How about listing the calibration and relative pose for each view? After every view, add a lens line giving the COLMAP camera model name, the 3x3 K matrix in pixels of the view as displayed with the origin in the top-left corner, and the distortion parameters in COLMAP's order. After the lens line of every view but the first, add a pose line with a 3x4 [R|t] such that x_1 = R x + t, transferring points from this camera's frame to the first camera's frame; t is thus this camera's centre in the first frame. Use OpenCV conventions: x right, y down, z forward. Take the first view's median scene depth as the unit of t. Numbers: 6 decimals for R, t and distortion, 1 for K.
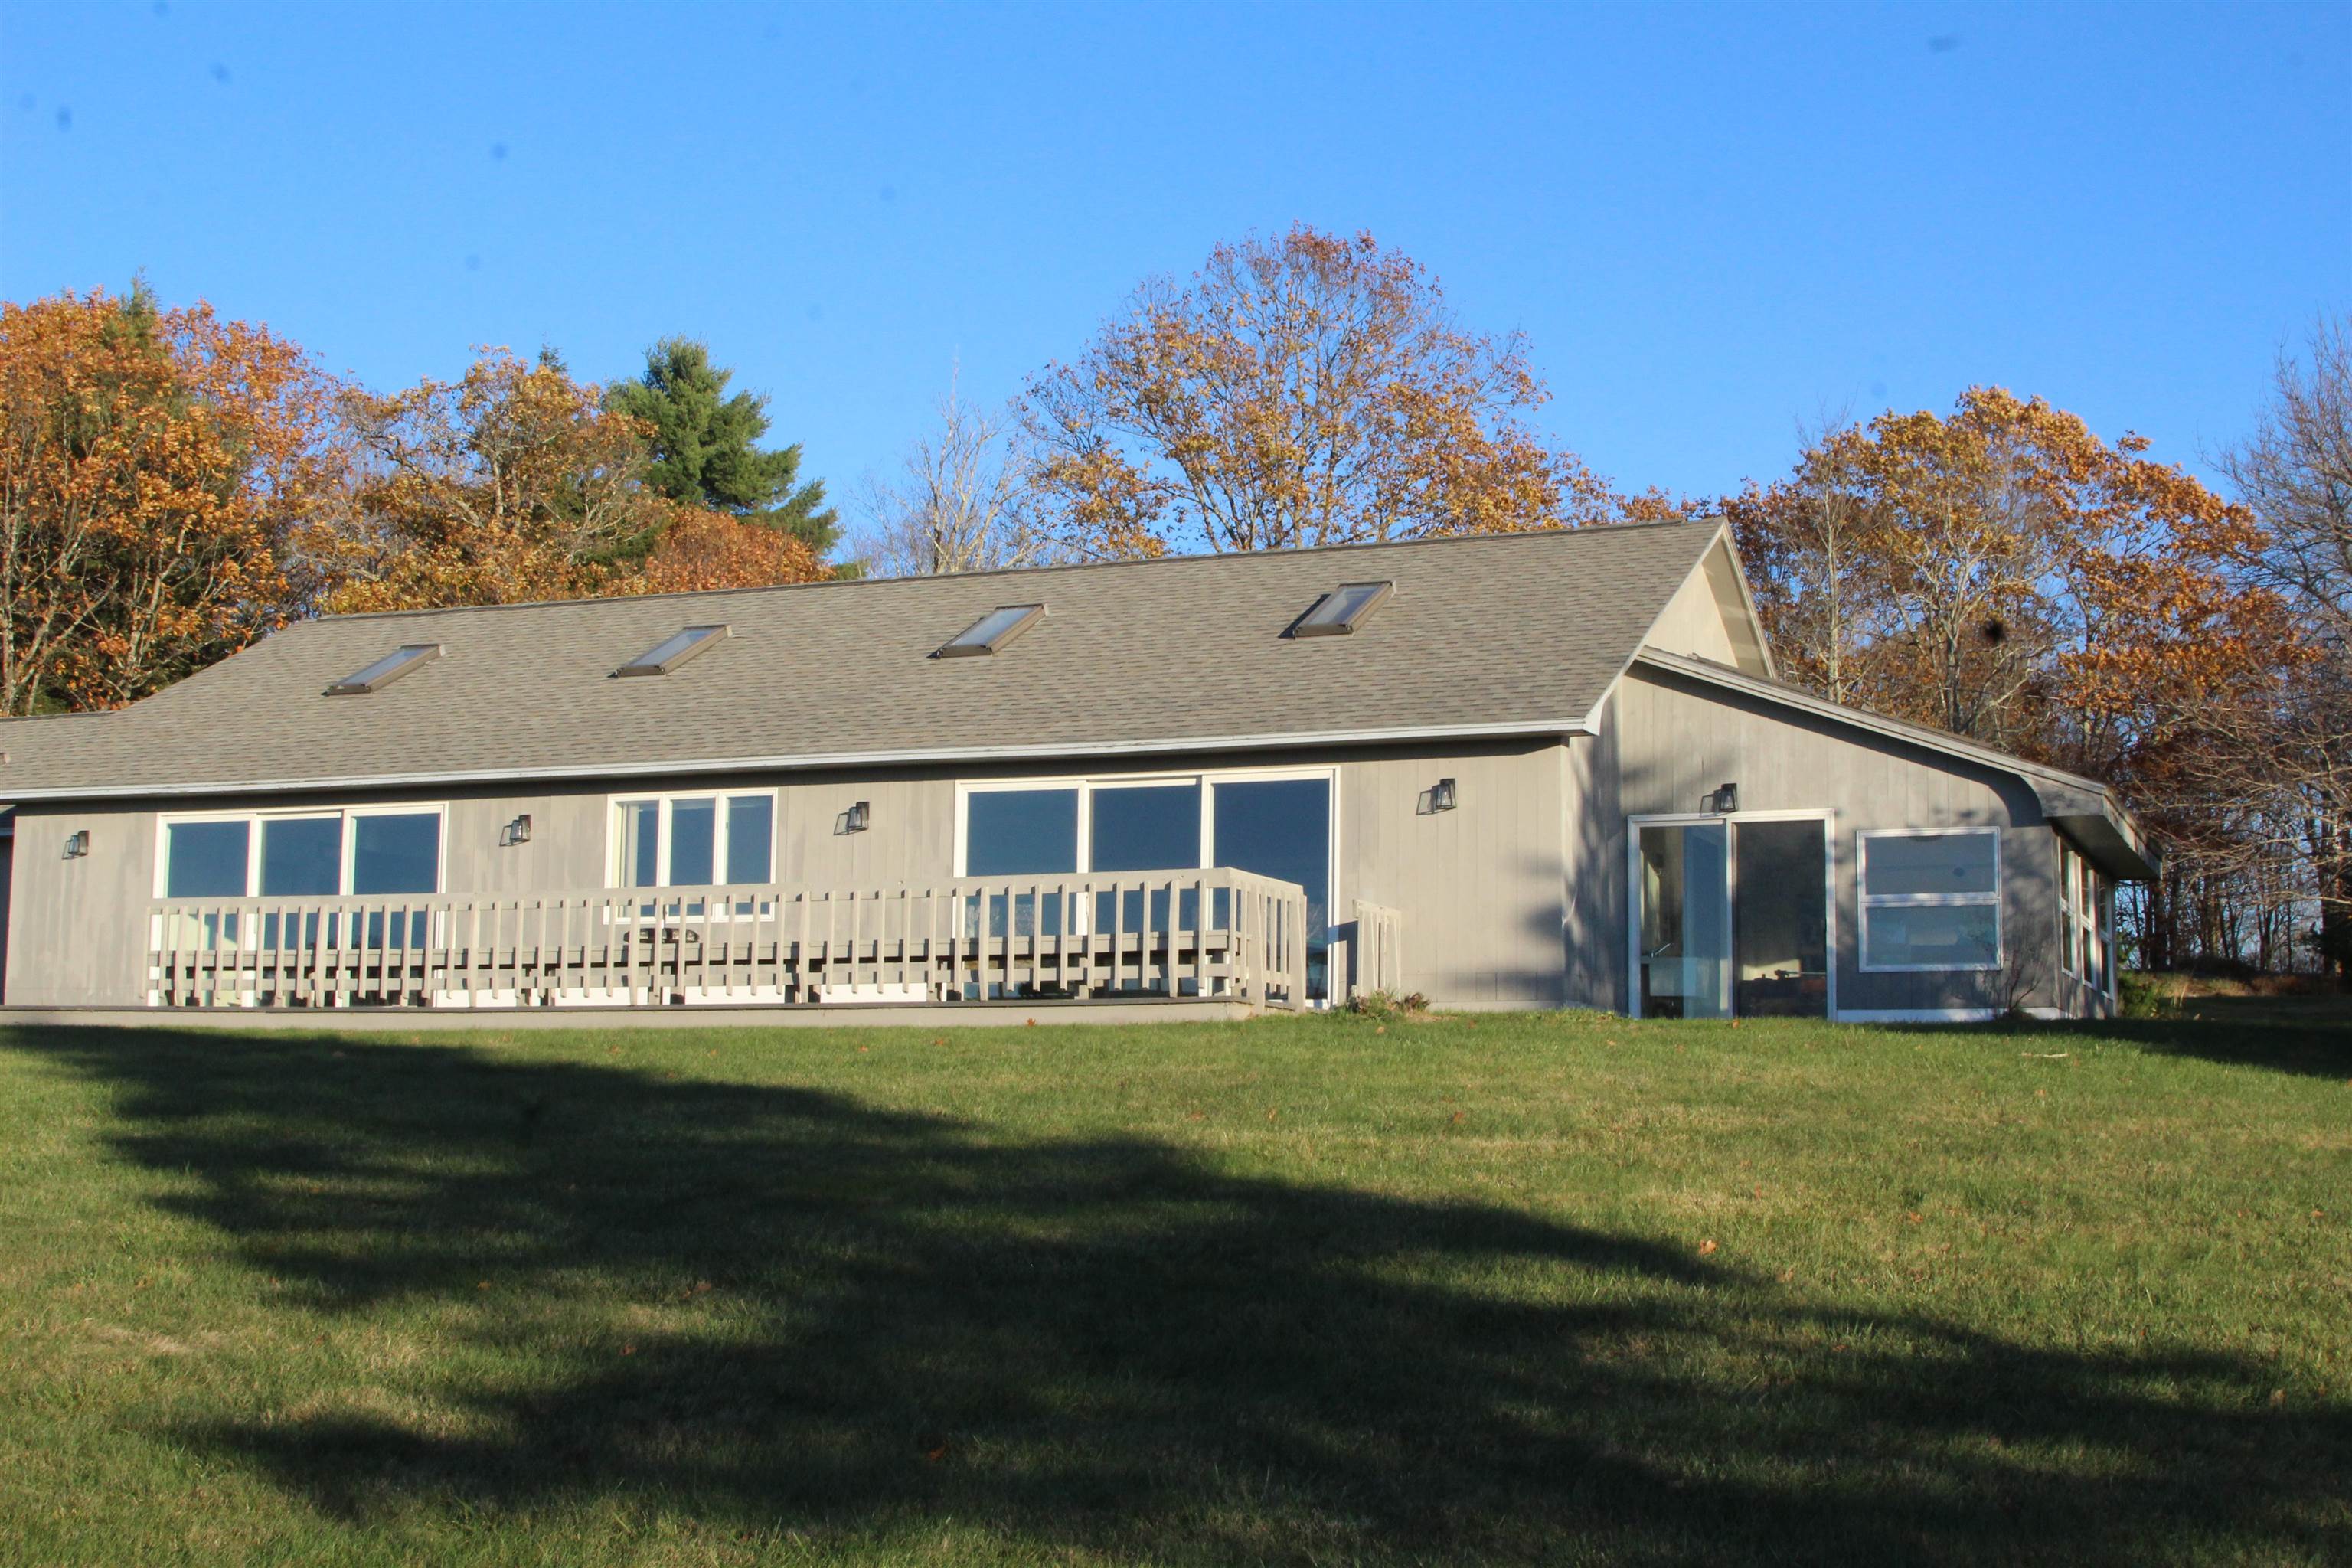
lens RADIAL K [[3051.7, 0, 1176.0], [0, 3051.7, 784.0], [0, 0, 1]] dist [0.000744, 0.056021]
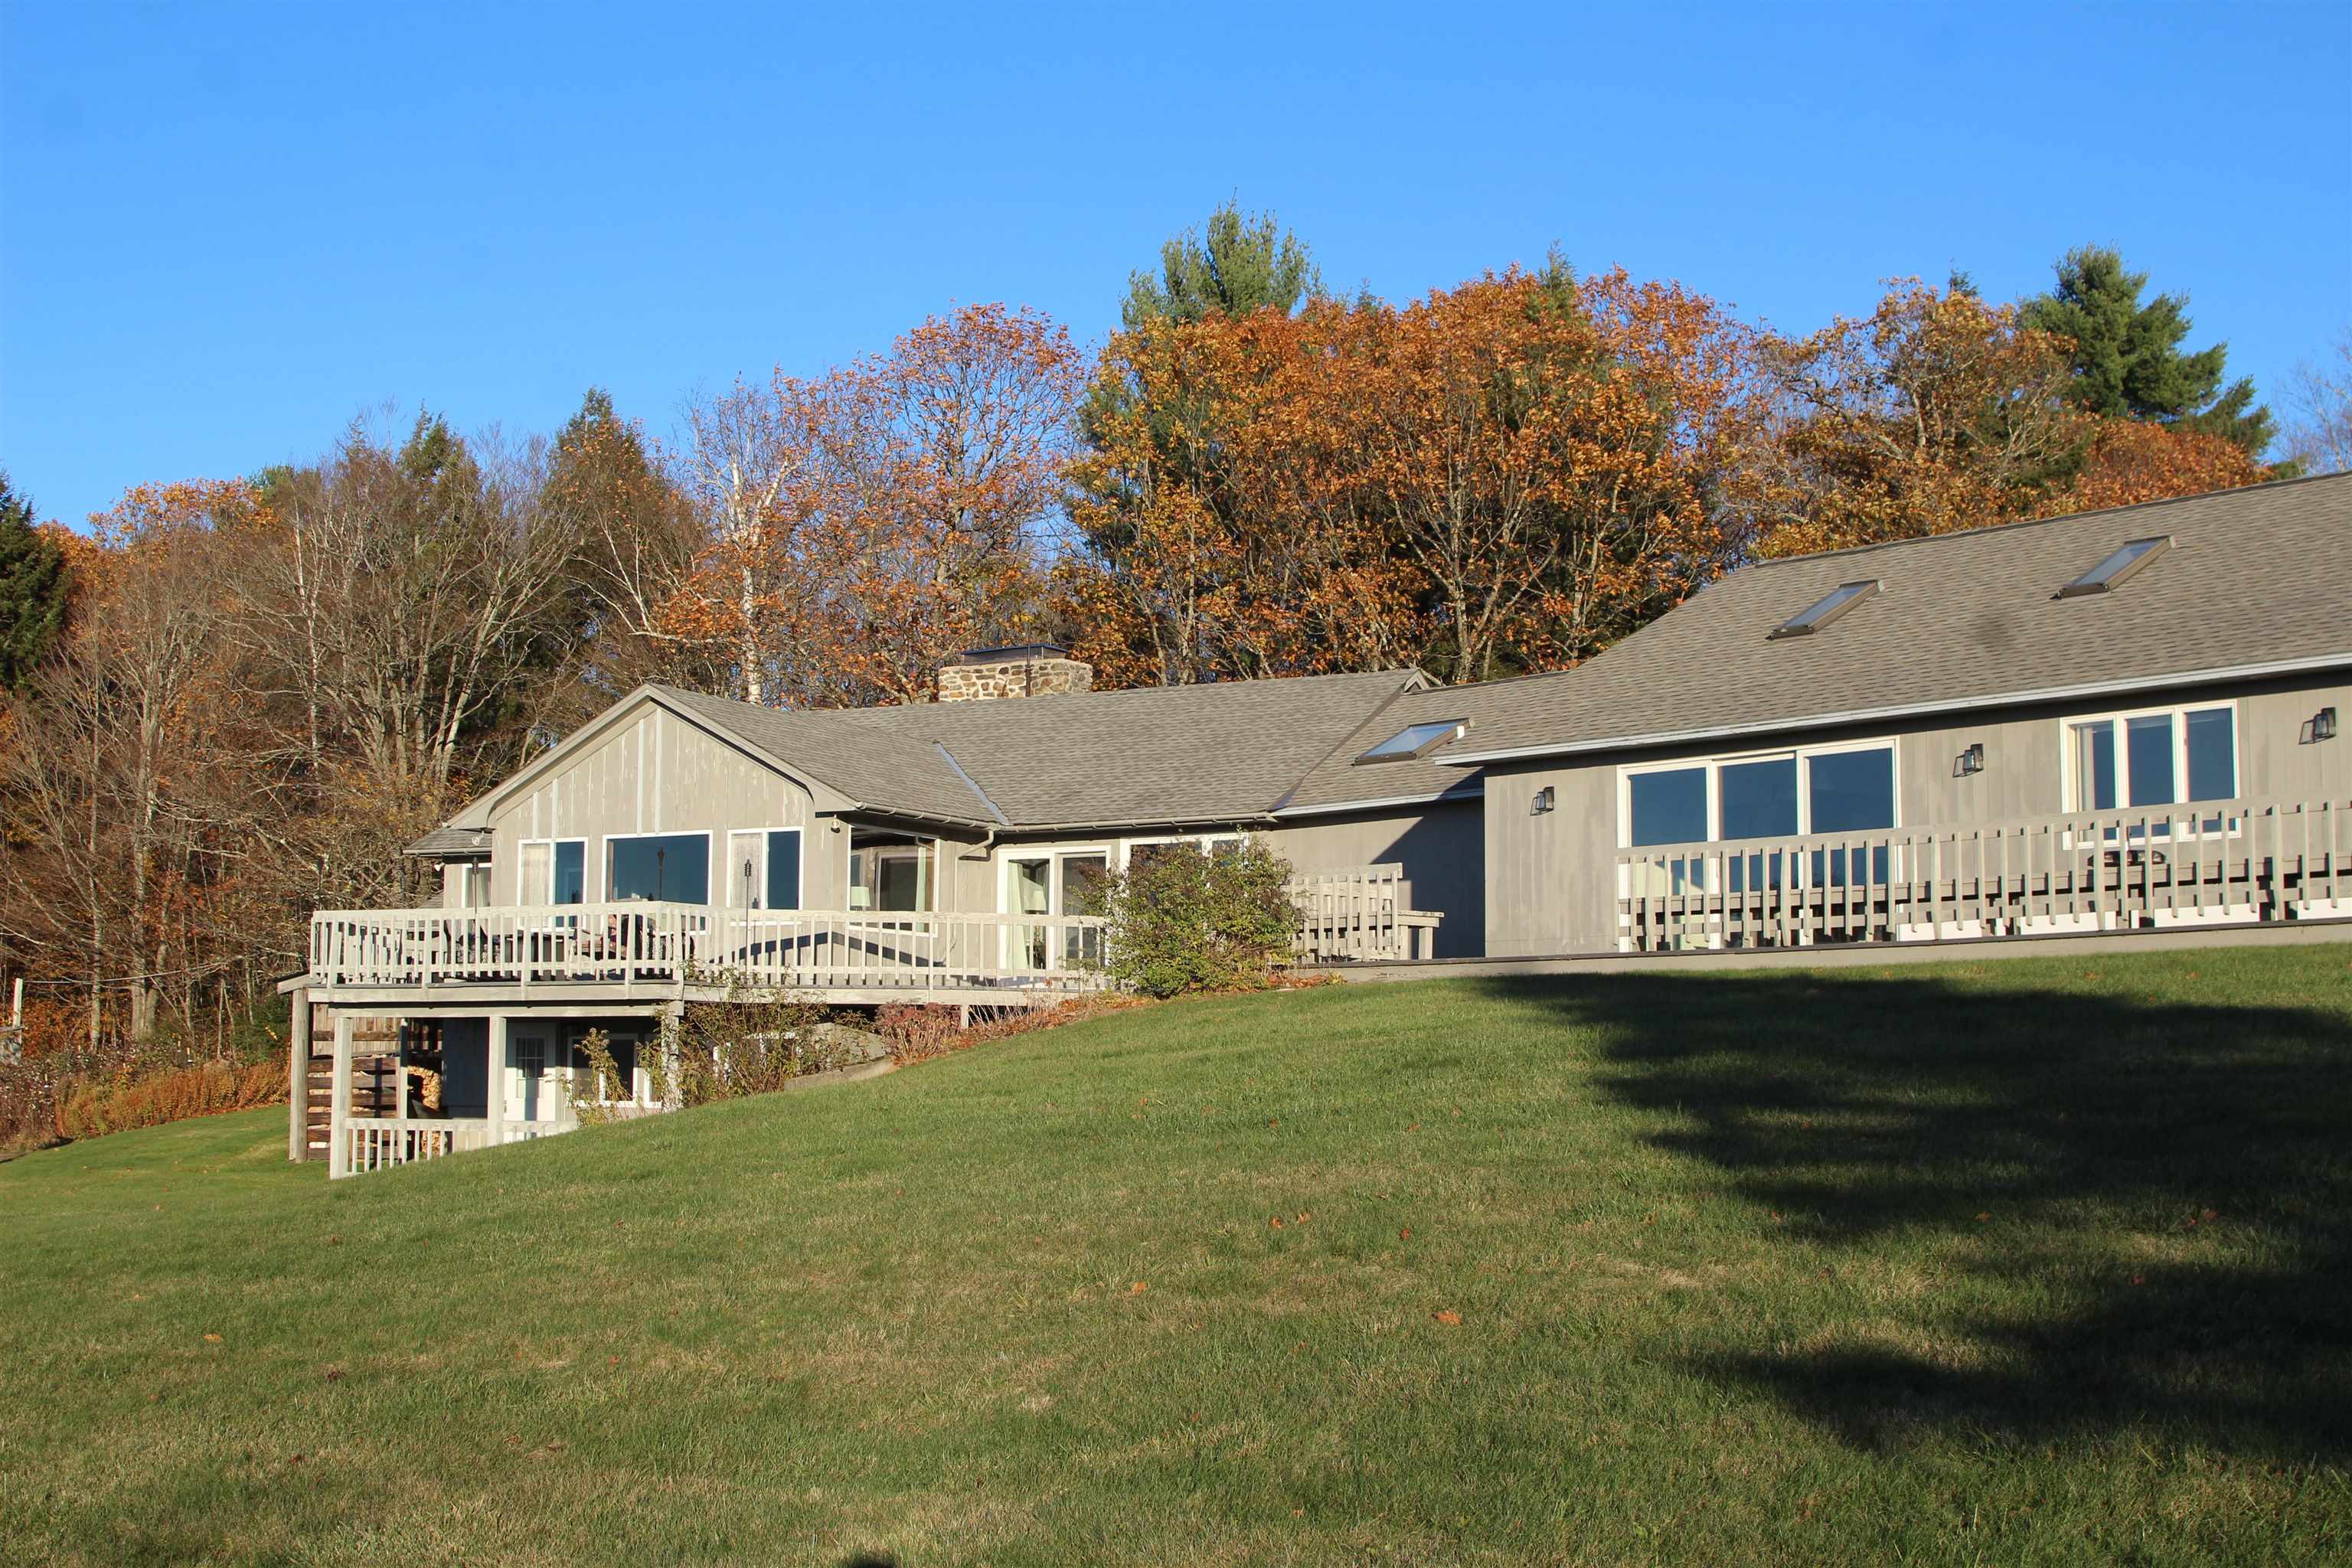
lens RADIAL K [[3051.7, 0, 1176.0], [0, 3051.7, 784.0], [0, 0, 1]] dist [0.000744, 0.056021]
pose [[0.944781, -0.063332, -0.321525, -0.141481], [0.066264, 0.997800, -0.001827, 0.007678], [0.320934, -0.019579, 0.946899, -0.023261]]
